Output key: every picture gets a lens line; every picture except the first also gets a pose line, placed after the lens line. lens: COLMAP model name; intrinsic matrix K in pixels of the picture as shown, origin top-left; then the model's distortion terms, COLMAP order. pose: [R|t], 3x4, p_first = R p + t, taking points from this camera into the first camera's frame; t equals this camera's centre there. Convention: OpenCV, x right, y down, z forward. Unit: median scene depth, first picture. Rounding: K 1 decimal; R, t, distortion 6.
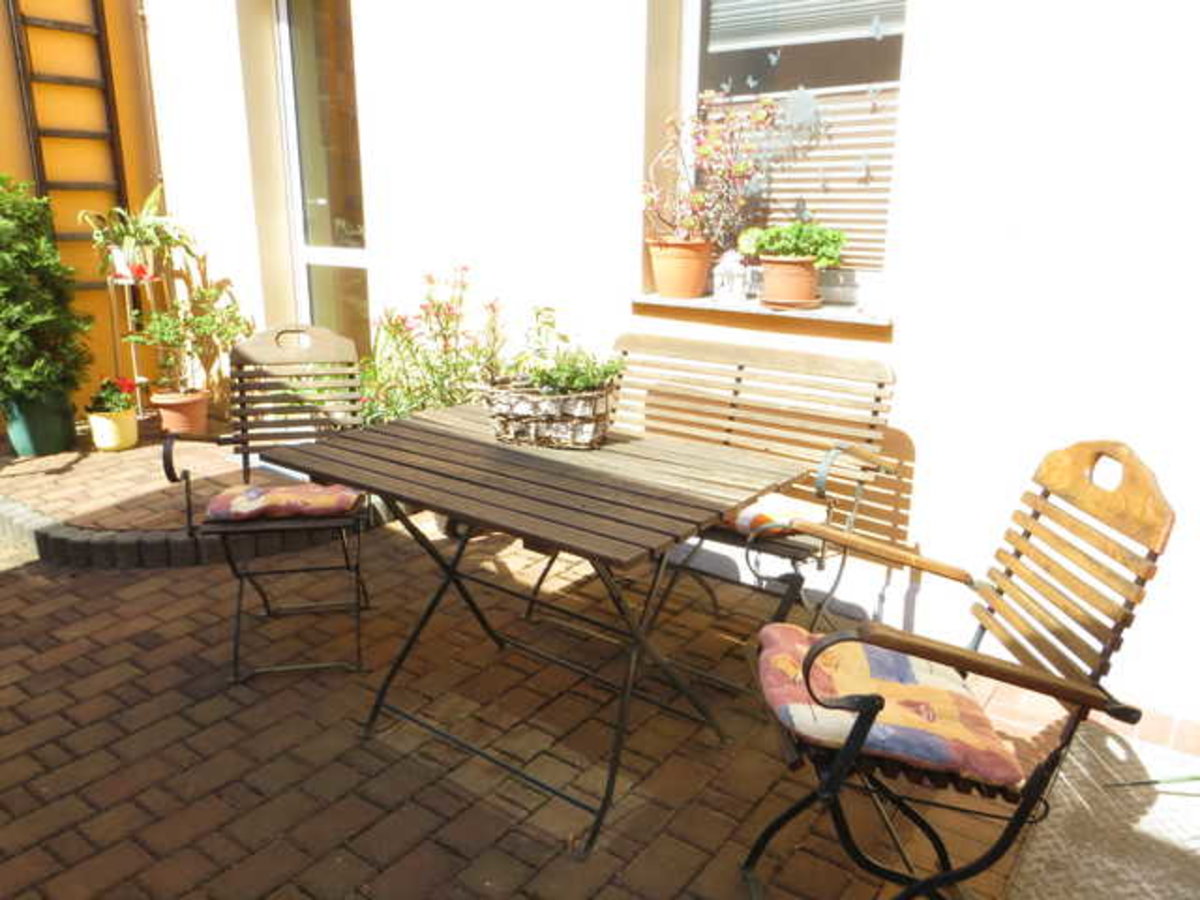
lens RADIAL K [[881.9, 0, 596.8], [0, 881.9, 451.2], [0, 0, 1]] dist [-0.004782, -0.002822]
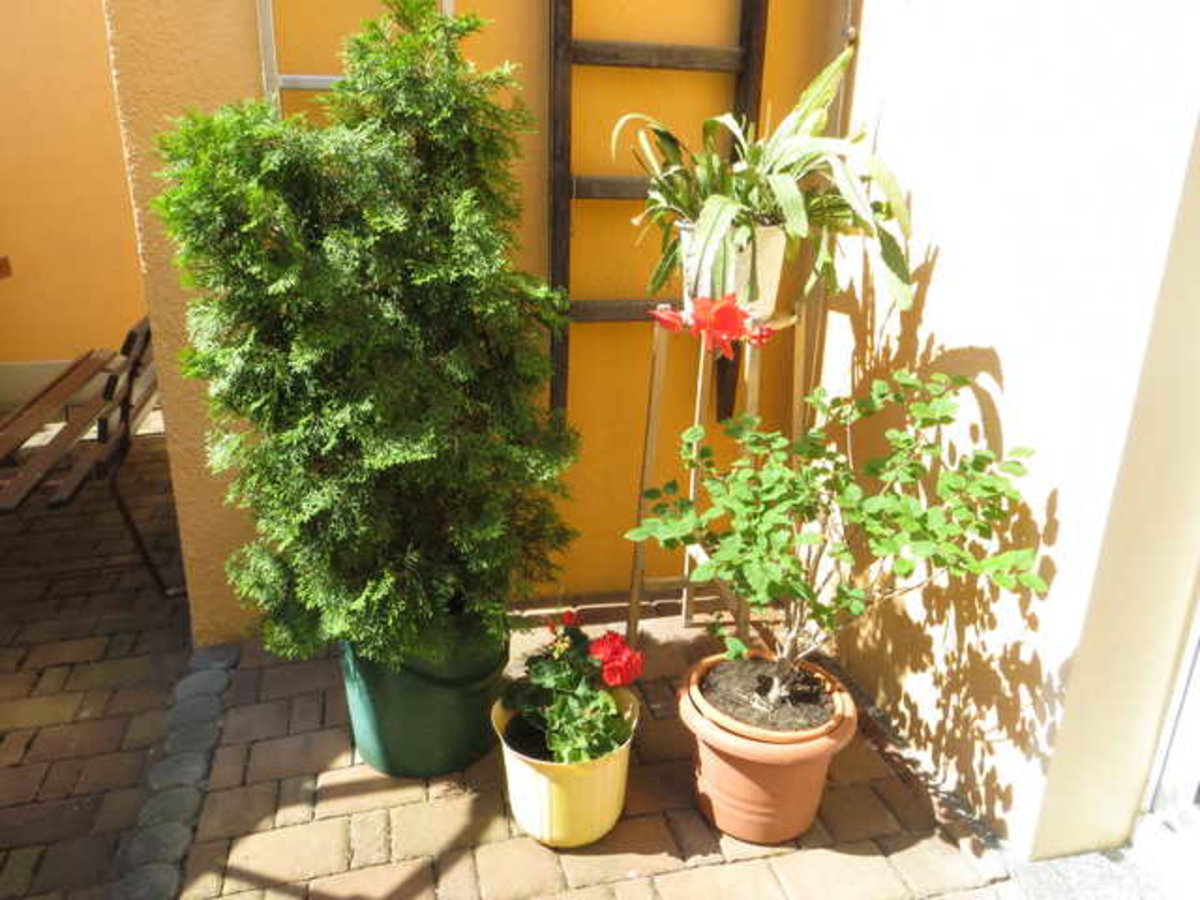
lens RADIAL K [[881.9, 0, 597.9], [0, 881.9, 448.2], [0, 0, 1]] dist [-0.004782, -0.002822]
pose [[0.766052, 0.216810, -0.605110, -0.334751], [-0.189458, 0.975735, 0.109756, -0.172043], [0.614223, 0.030564, 0.788540, 0.684564]]
